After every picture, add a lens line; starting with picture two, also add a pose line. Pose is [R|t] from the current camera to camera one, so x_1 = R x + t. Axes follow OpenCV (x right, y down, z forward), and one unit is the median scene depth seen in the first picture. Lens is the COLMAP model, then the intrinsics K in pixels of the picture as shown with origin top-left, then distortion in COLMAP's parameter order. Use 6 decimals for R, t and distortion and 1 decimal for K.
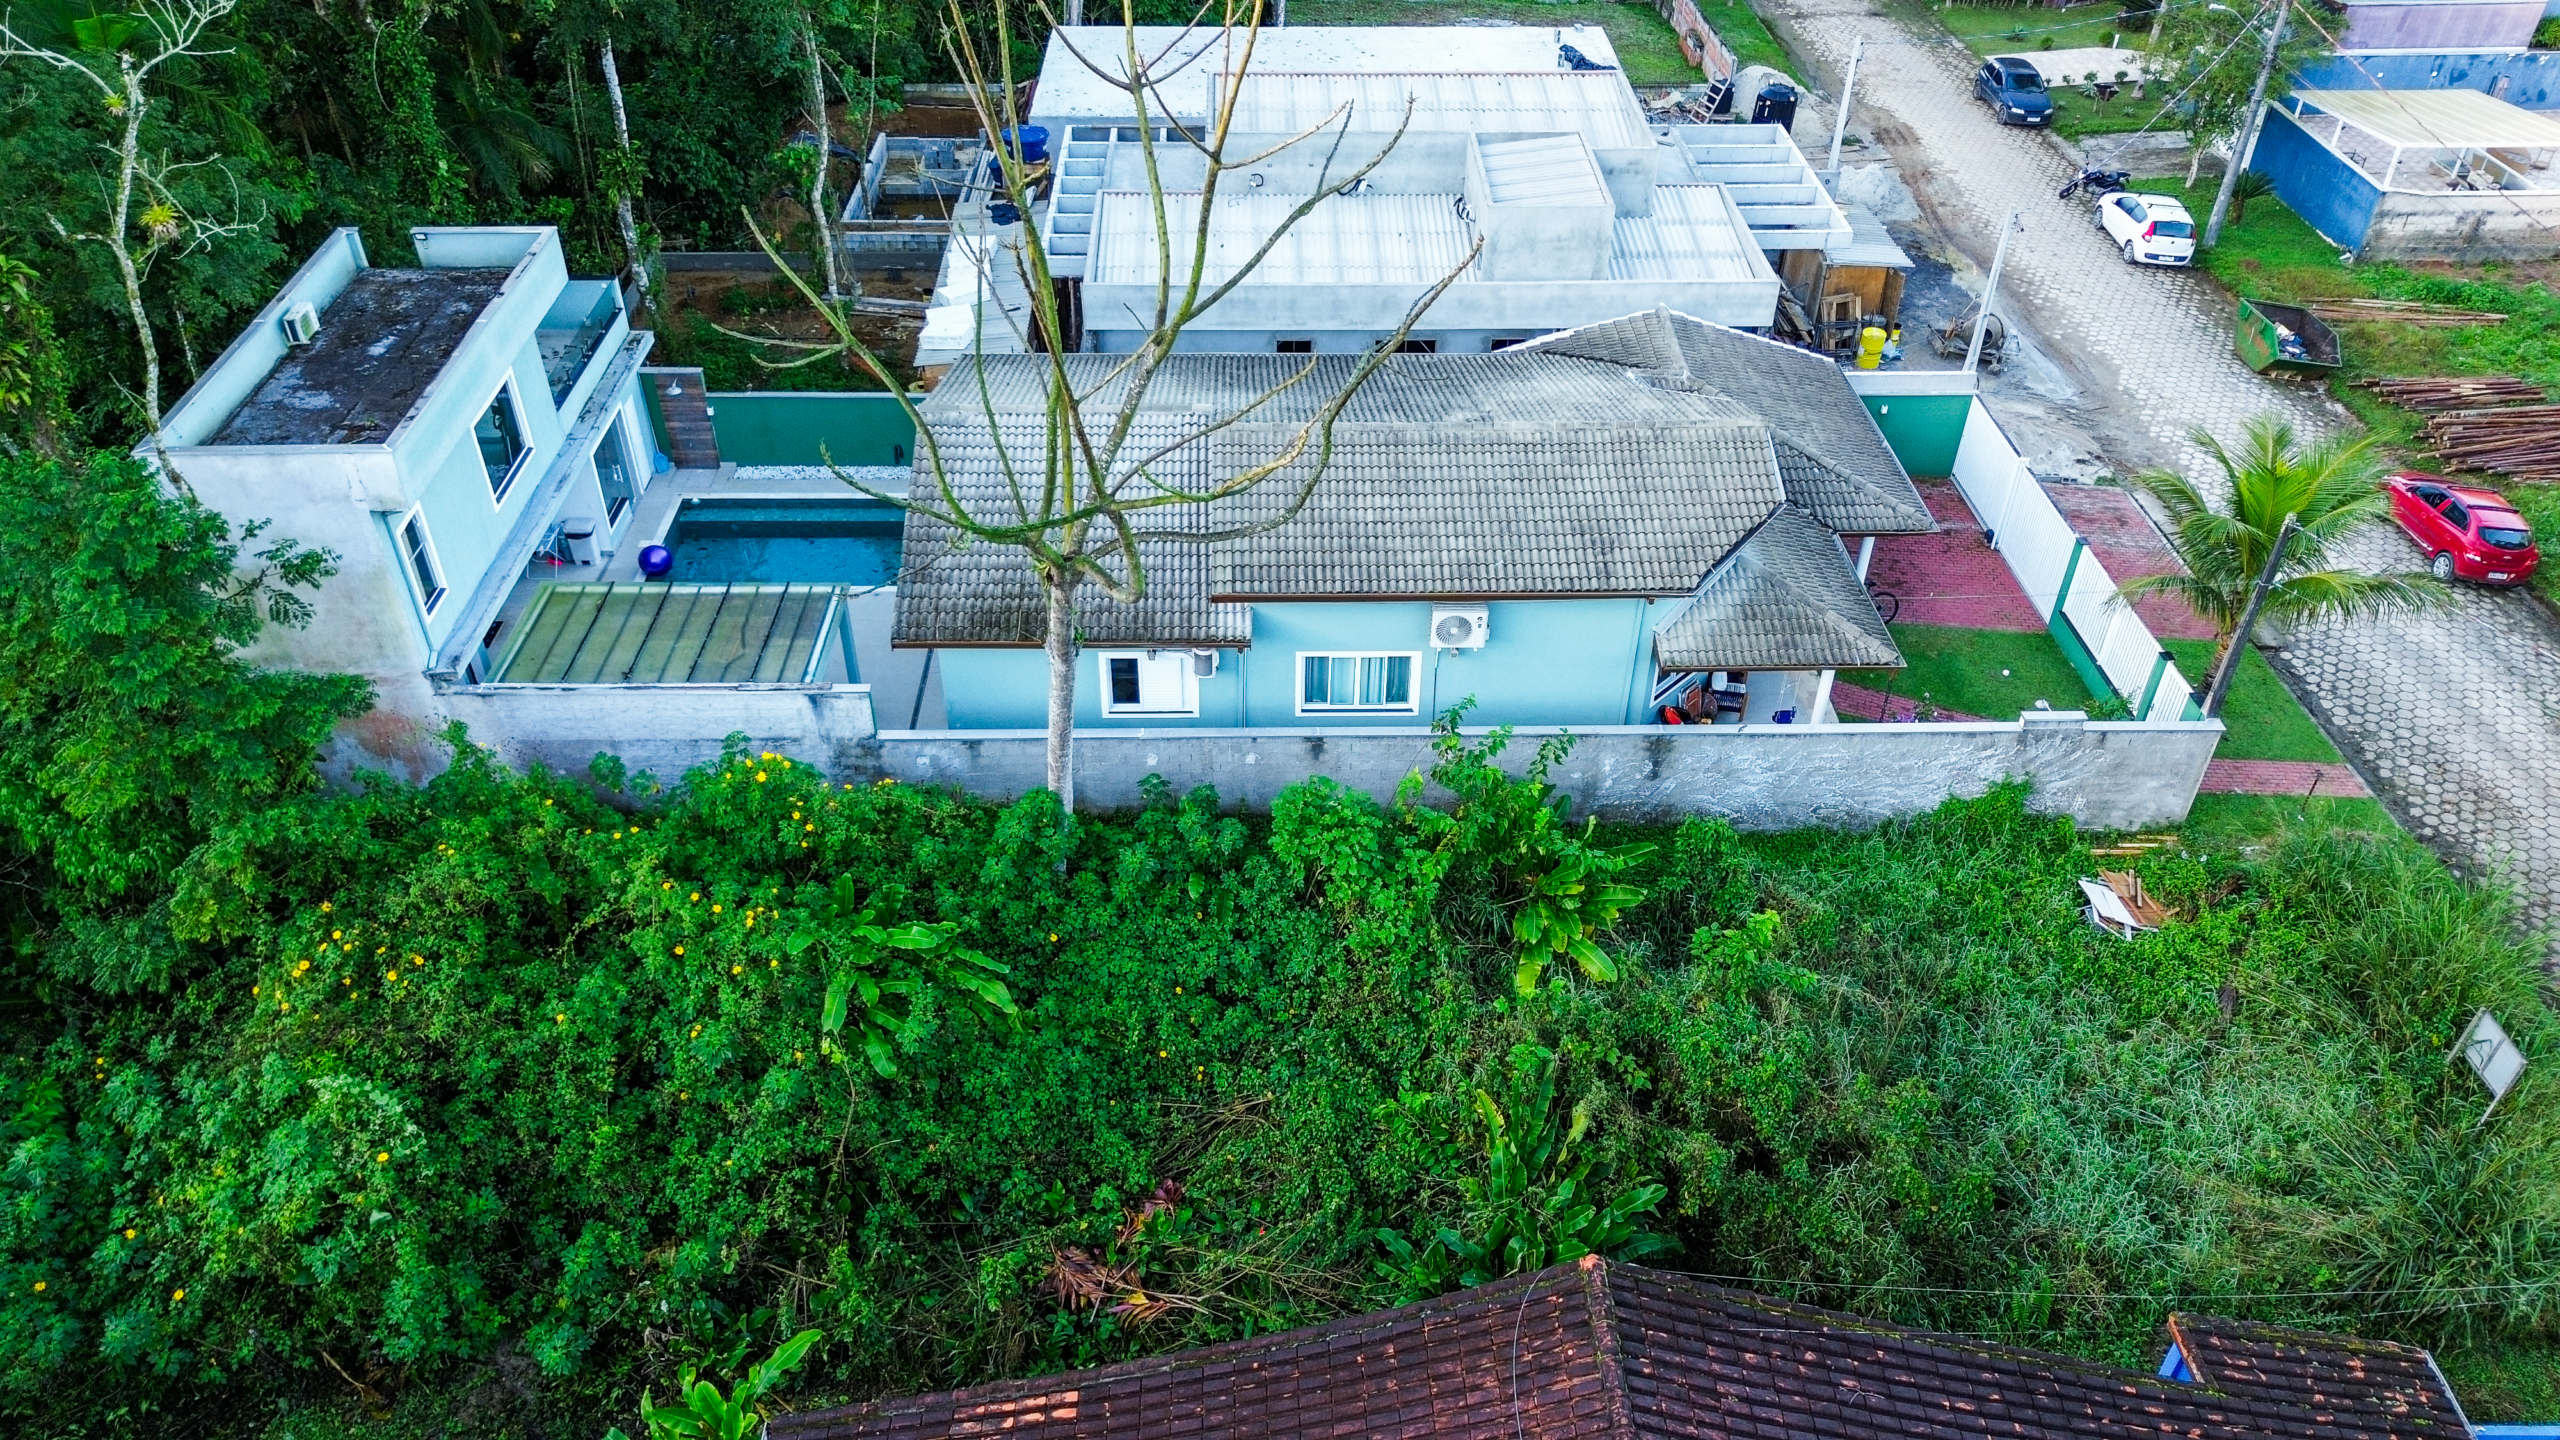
lens RADIAL K [[1804.1, 0, 1283.1], [0, 1804.1, 722.7], [0, 0, 1]] dist [0.075116, -0.077083]
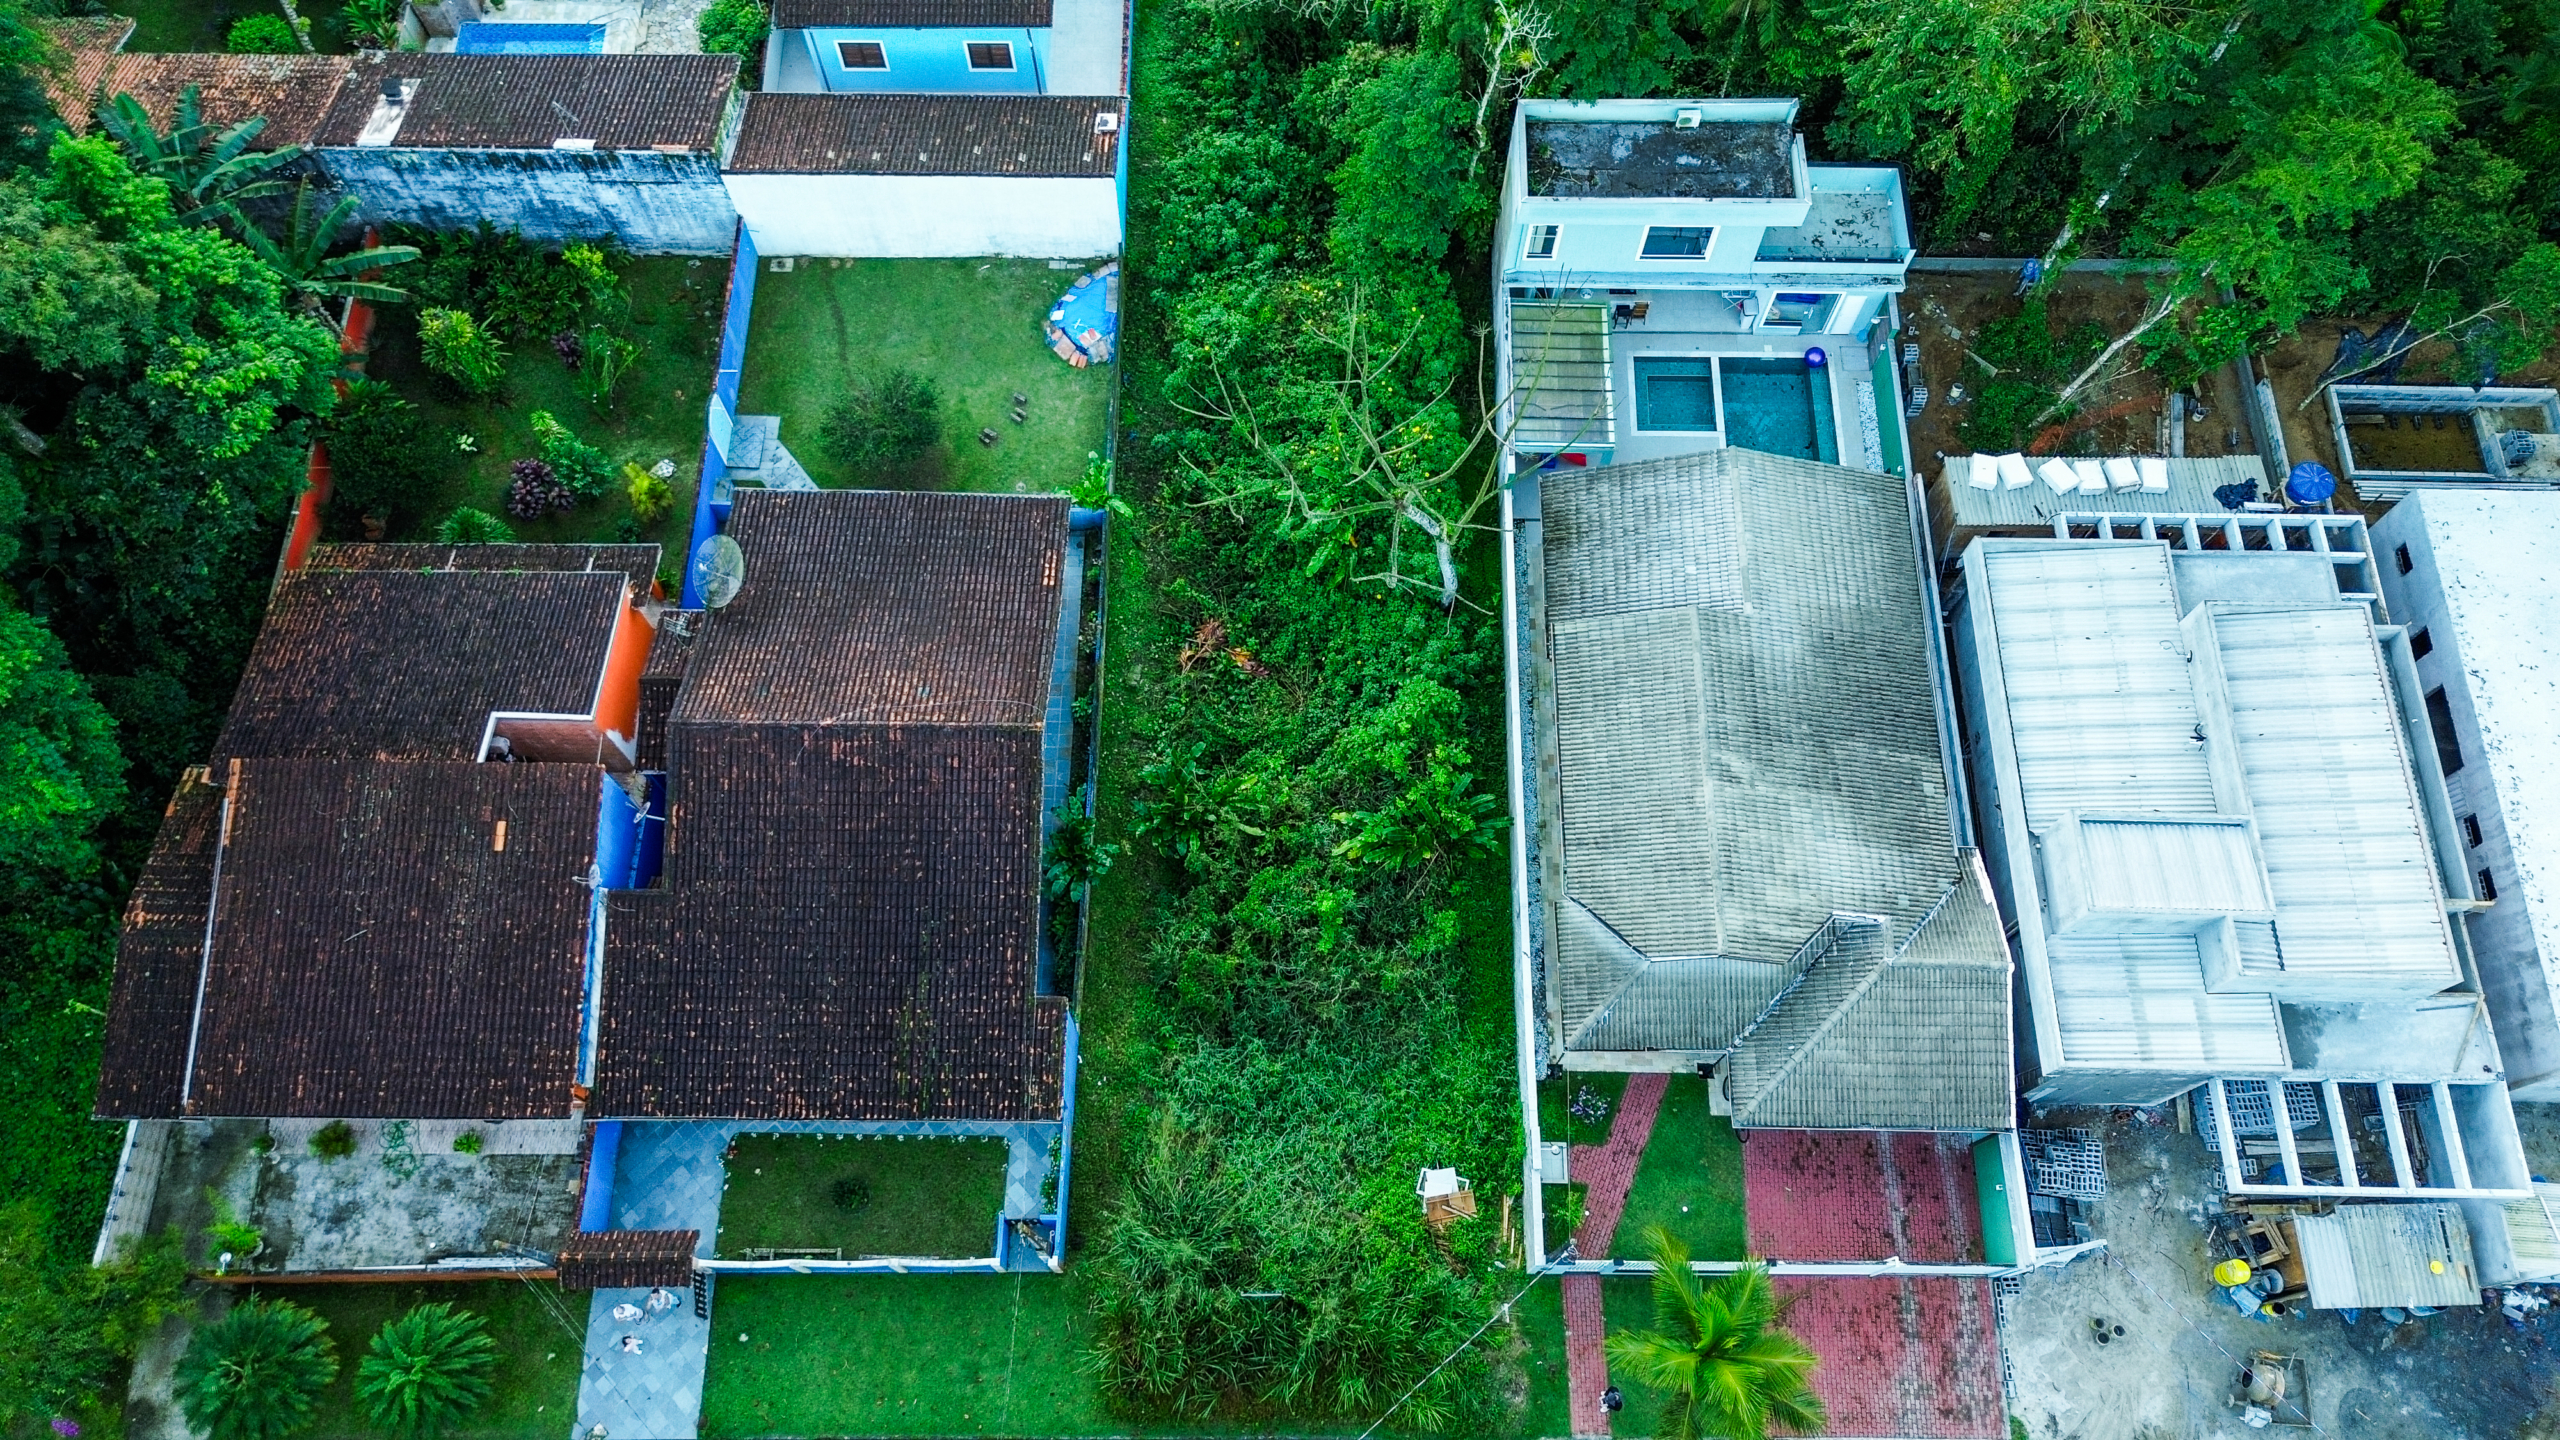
lens RADIAL K [[1804.1, 0, 1283.1], [0, 1804.1, 722.7], [0, 0, 1]] dist [0.075116, -0.077083]
pose [[-0.035127, 0.916928, -0.397504, 0.698833], [-0.615344, 0.293567, 0.731553, -1.082251], [0.787475, 0.270299, 0.553914, -0.112701]]
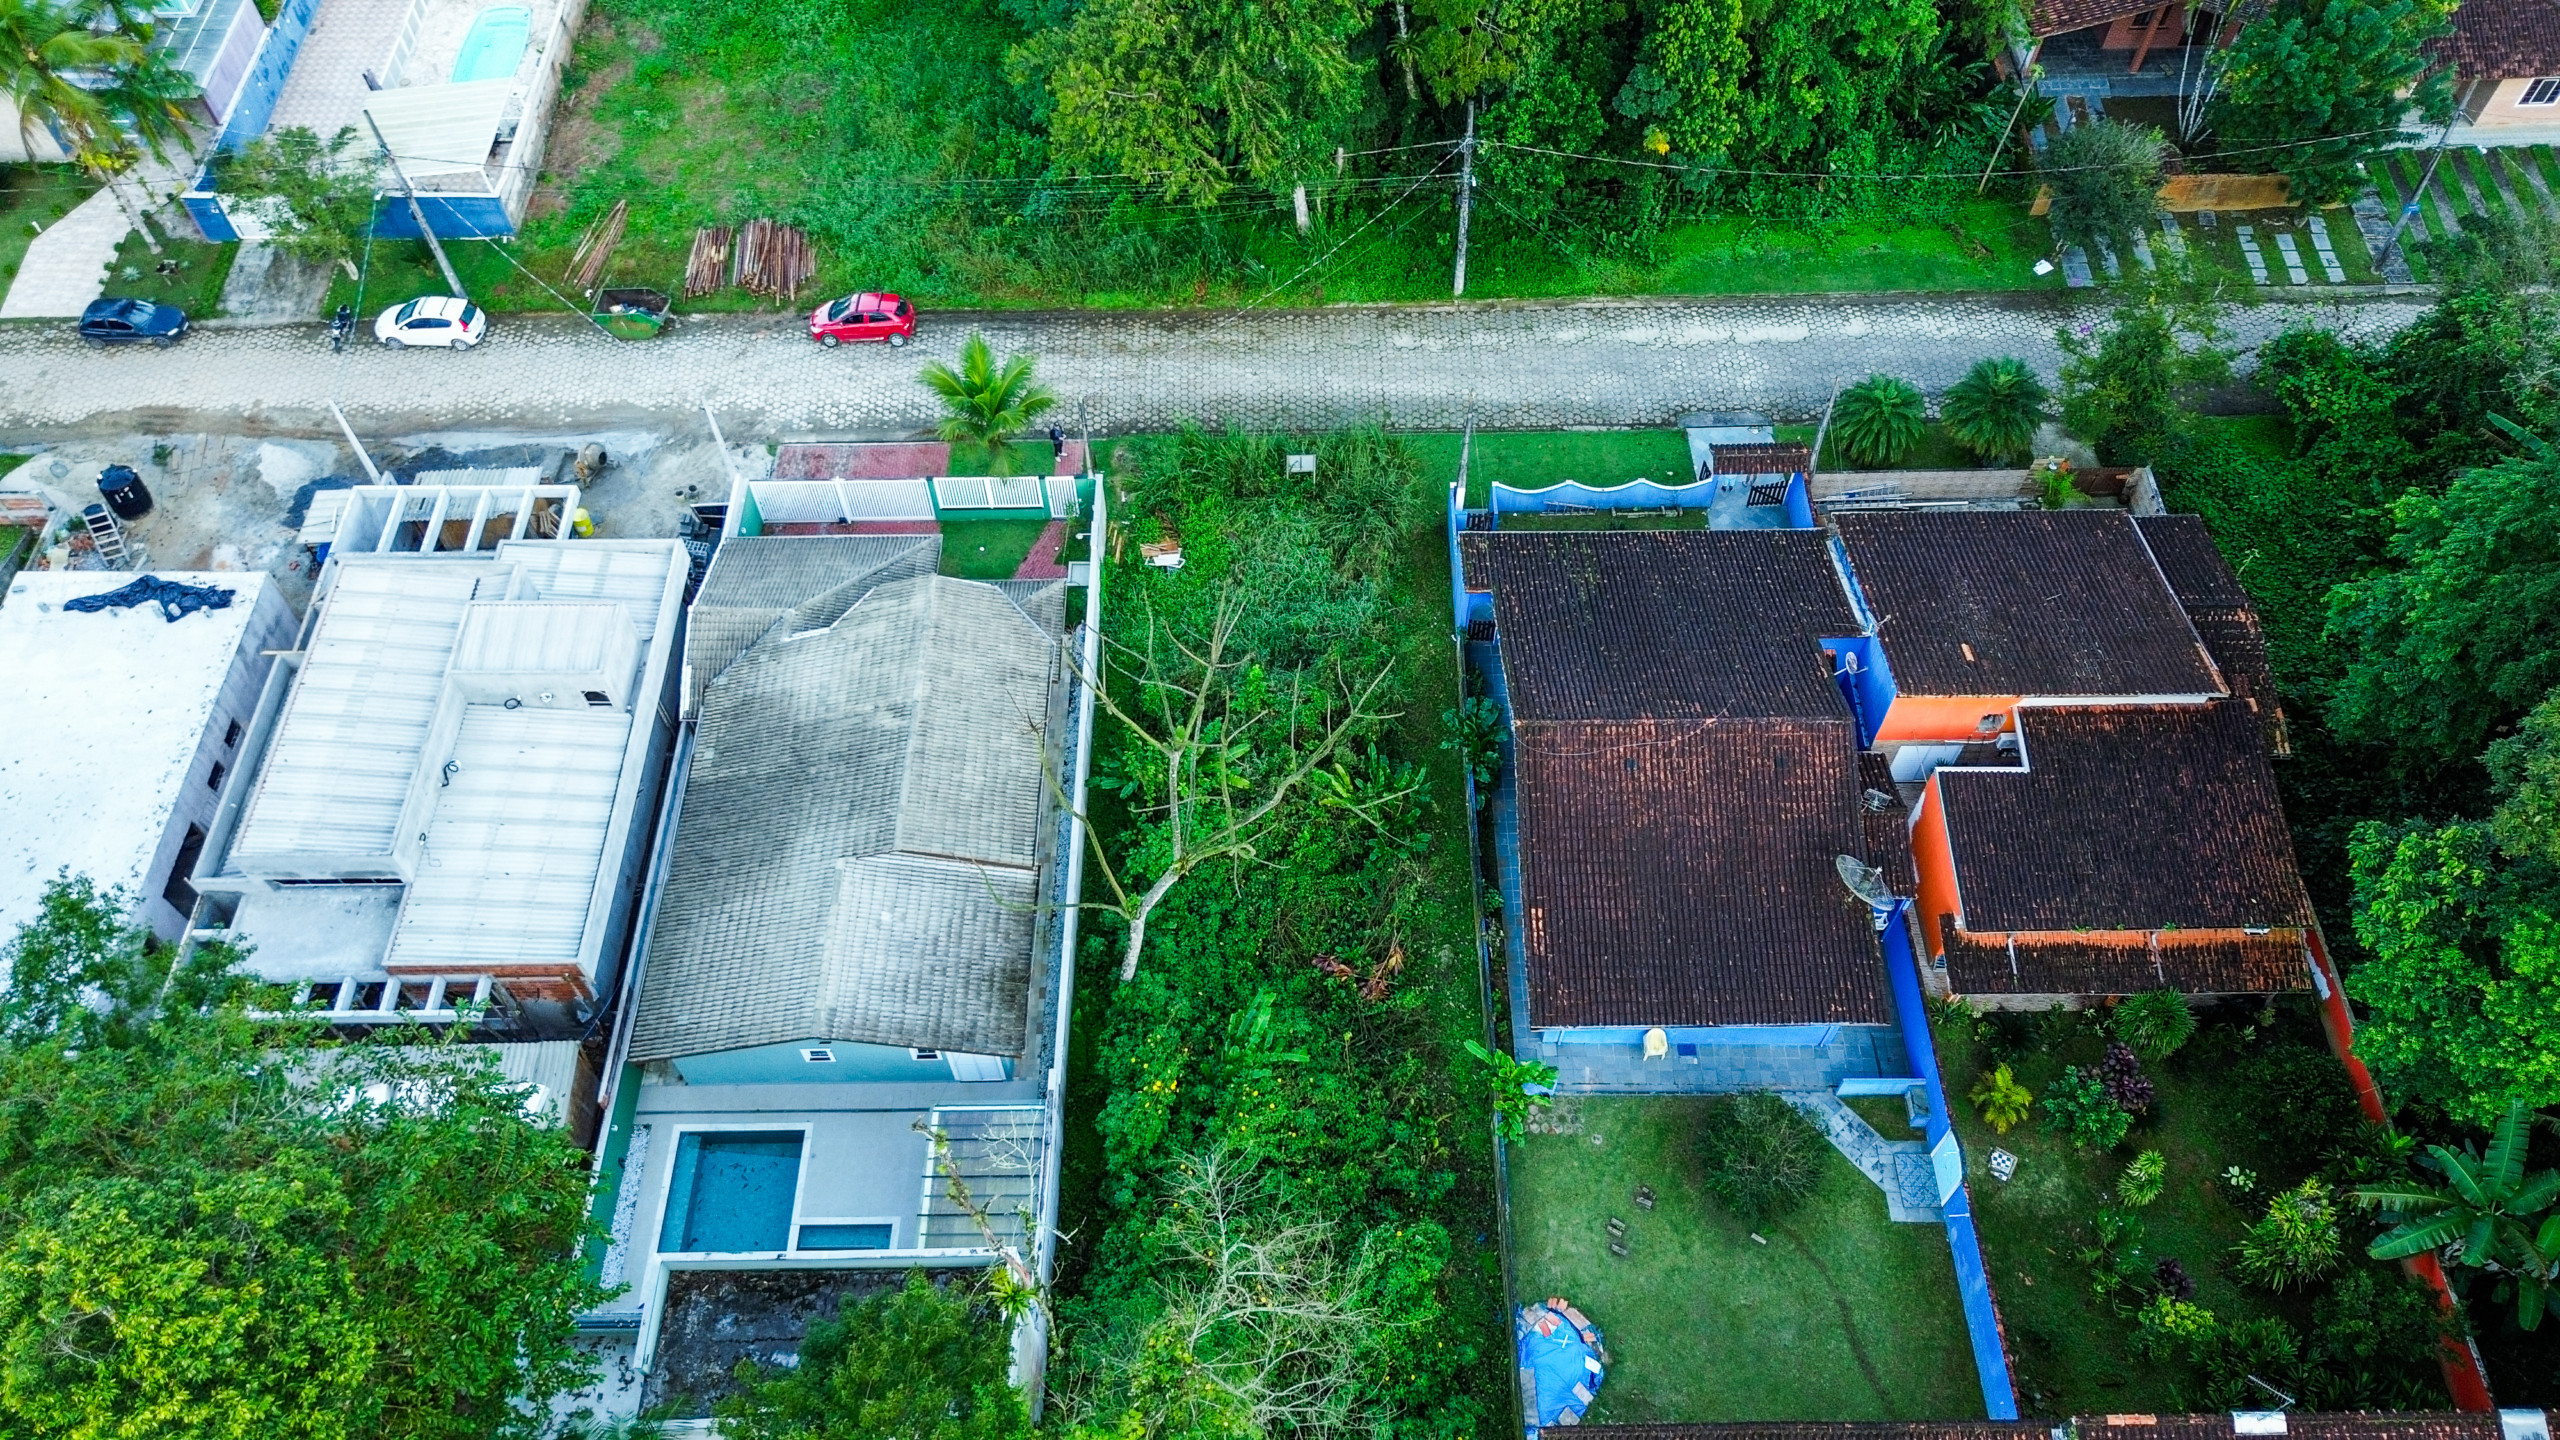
lens RADIAL K [[1804.1, 0, 1283.1], [0, 1804.1, 722.7], [0, 0, 1]] dist [0.075116, -0.077083]
pose [[0.014399, -0.828263, 0.560154, -0.851860], [0.612642, 0.450050, 0.649711, -1.061923], [-0.790229, 0.333819, 0.513909, -0.119005]]
